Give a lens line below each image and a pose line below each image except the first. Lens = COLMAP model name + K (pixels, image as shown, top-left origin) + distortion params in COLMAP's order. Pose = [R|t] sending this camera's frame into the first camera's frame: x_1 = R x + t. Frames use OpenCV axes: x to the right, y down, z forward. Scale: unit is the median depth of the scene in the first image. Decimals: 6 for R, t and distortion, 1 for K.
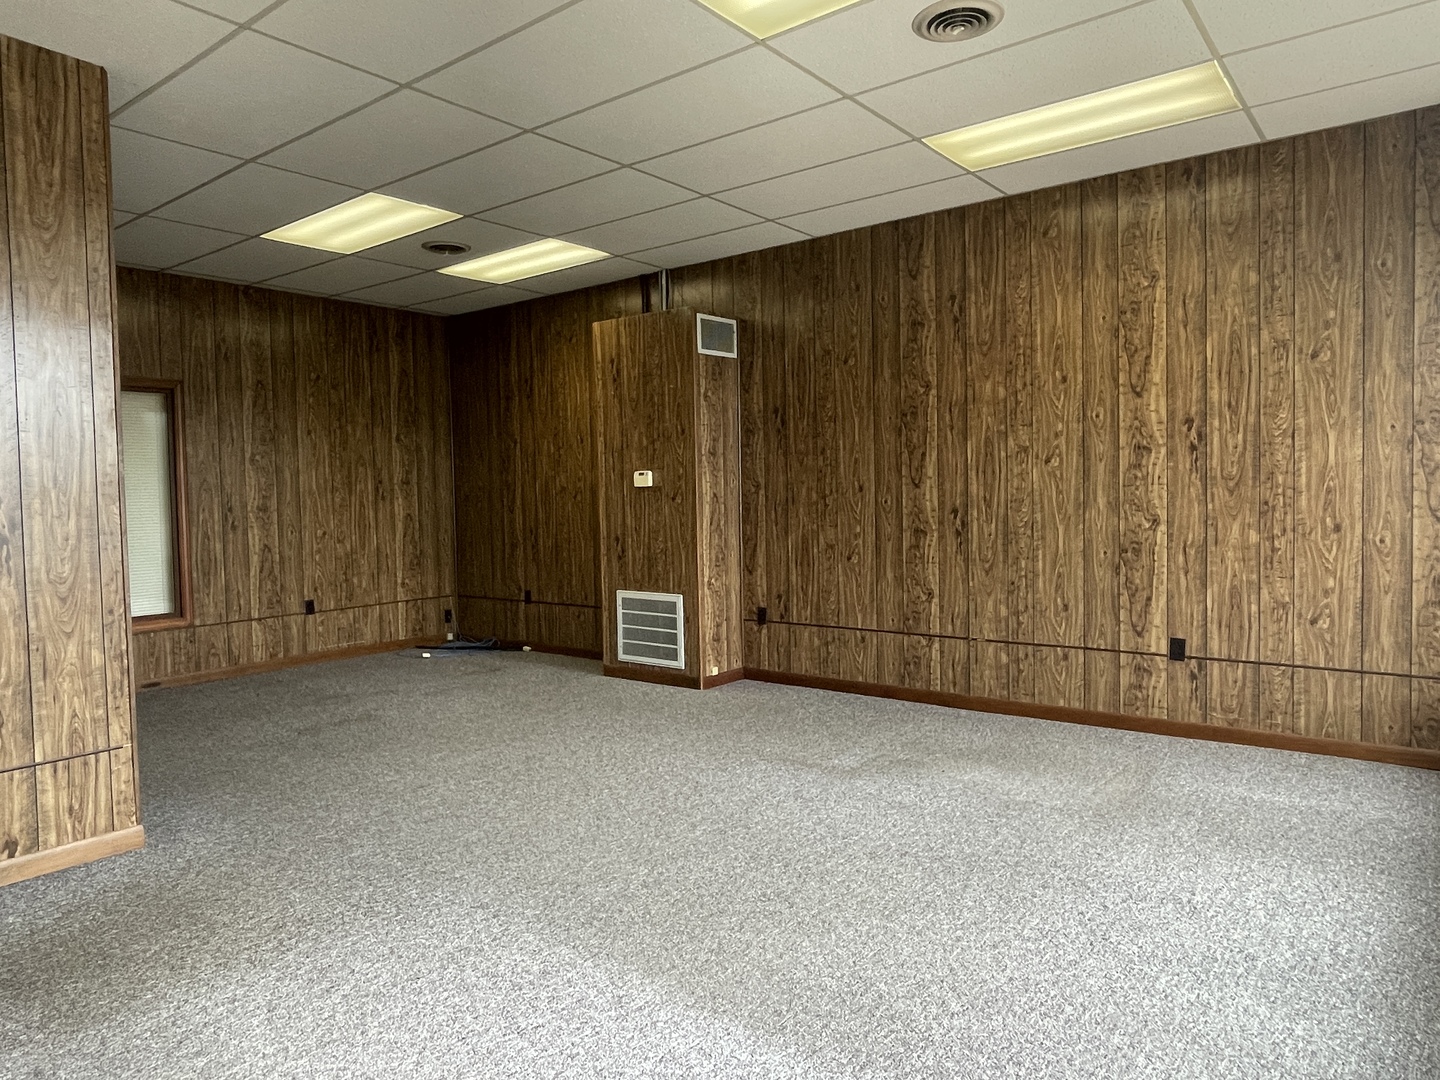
lens RADIAL K [[938.6, 0, 723.1], [0, 938.6, 521.1], [0, 0, 1]] dist [0.014769, -0.033174]
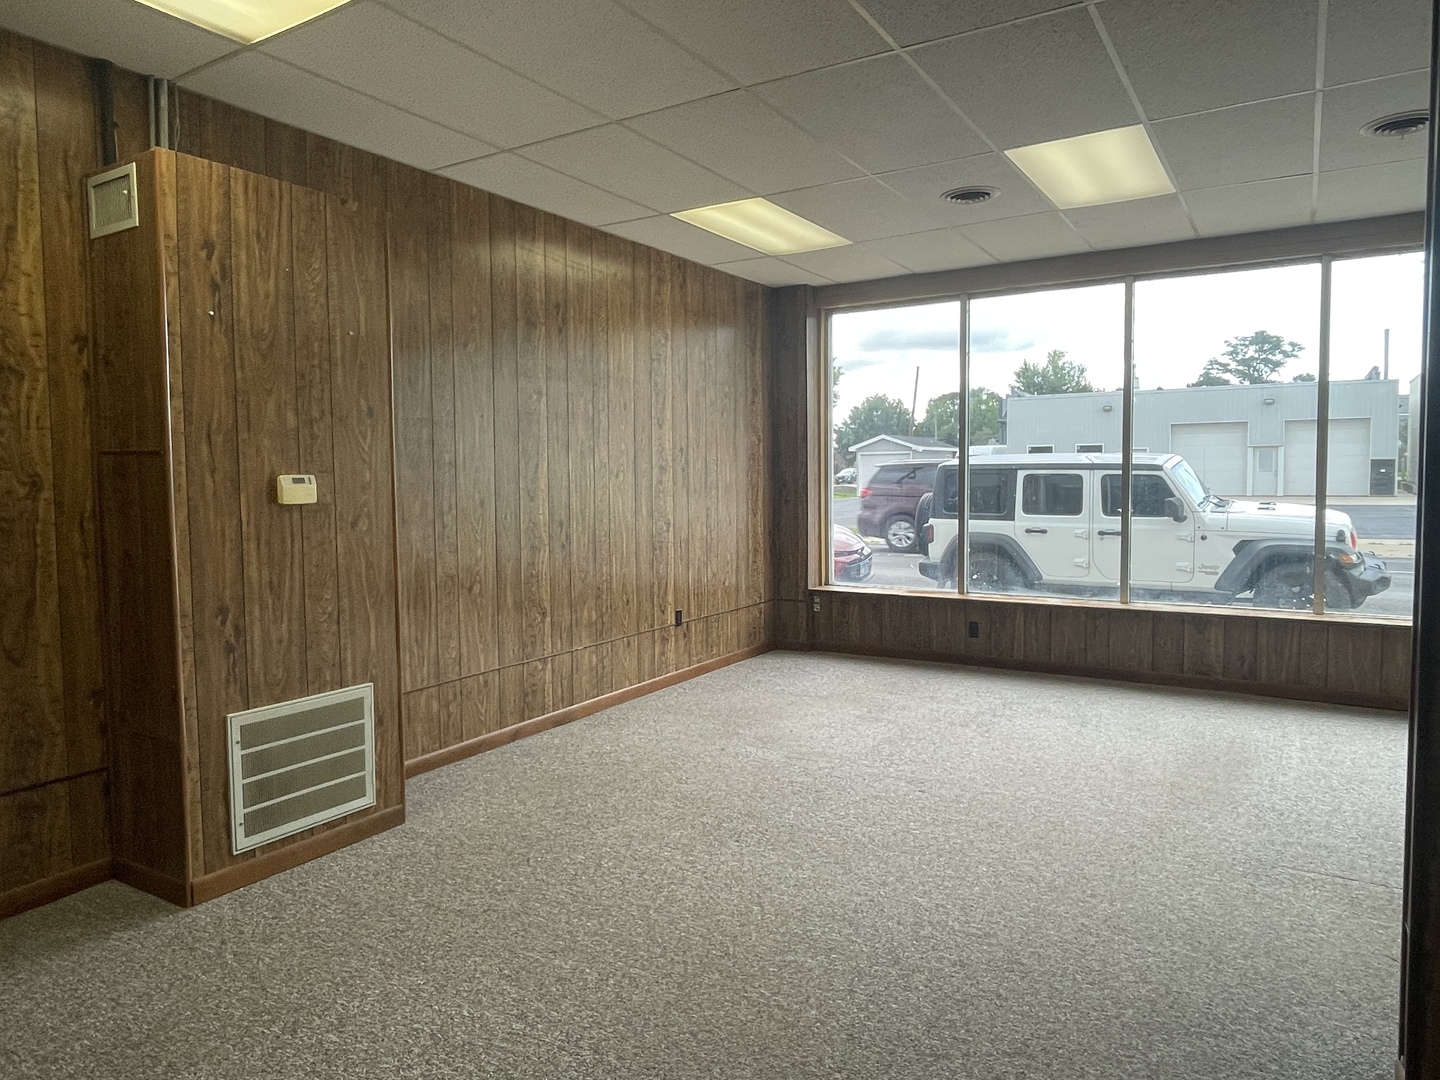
lens RADIAL K [[938.6, 0, 723.1], [0, 938.6, 521.1], [0, 0, 1]] dist [0.014769, -0.033174]
pose [[-0.112535, -0.028953, 0.993226, -0.729962], [0.043252, 0.998485, 0.034007, -0.038929], [-0.992706, 0.046786, -0.111113, 0.918861]]
